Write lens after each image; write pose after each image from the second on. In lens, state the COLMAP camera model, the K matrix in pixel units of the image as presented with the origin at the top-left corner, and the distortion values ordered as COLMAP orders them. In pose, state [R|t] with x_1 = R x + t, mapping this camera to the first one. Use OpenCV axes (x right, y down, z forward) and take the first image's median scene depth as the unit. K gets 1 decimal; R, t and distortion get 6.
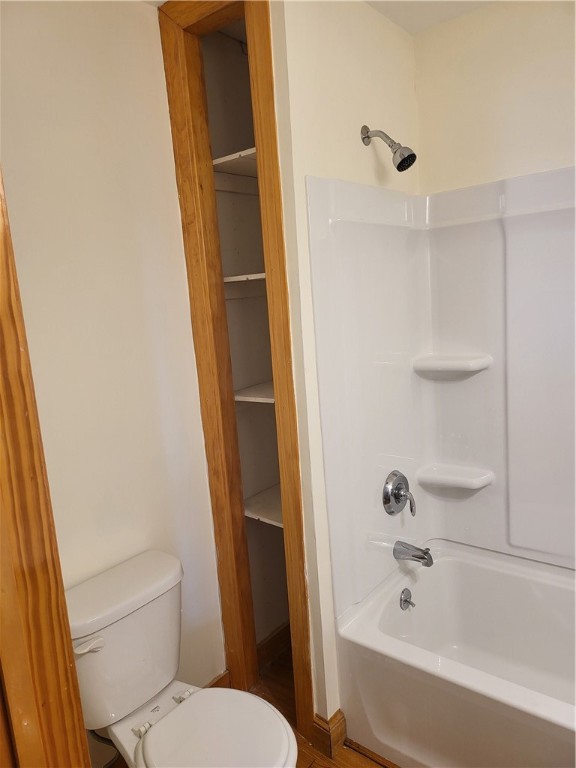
lens RADIAL K [[533.5, 0, 288.0], [0, 533.5, 384.0], [0, 0, 1]] dist [0.074785, -0.092796]
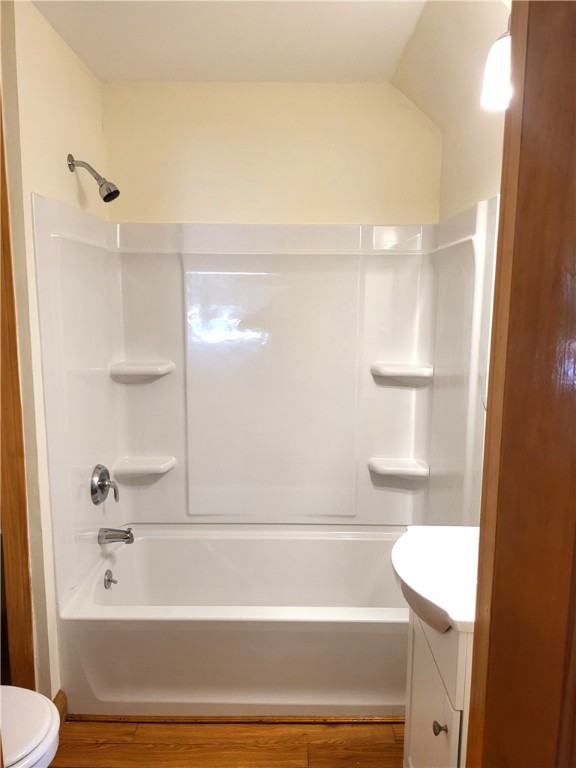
lens RADIAL K [[533.5, 0, 288.0], [0, 533.5, 384.0], [0, 0, 1]] dist [0.074785, -0.092796]
pose [[0.780669, -0.017554, 0.624698, -0.189812], [0.034403, 0.999297, -0.014913, 0.025040], [-0.623997, 0.033133, 0.780724, -0.123190]]
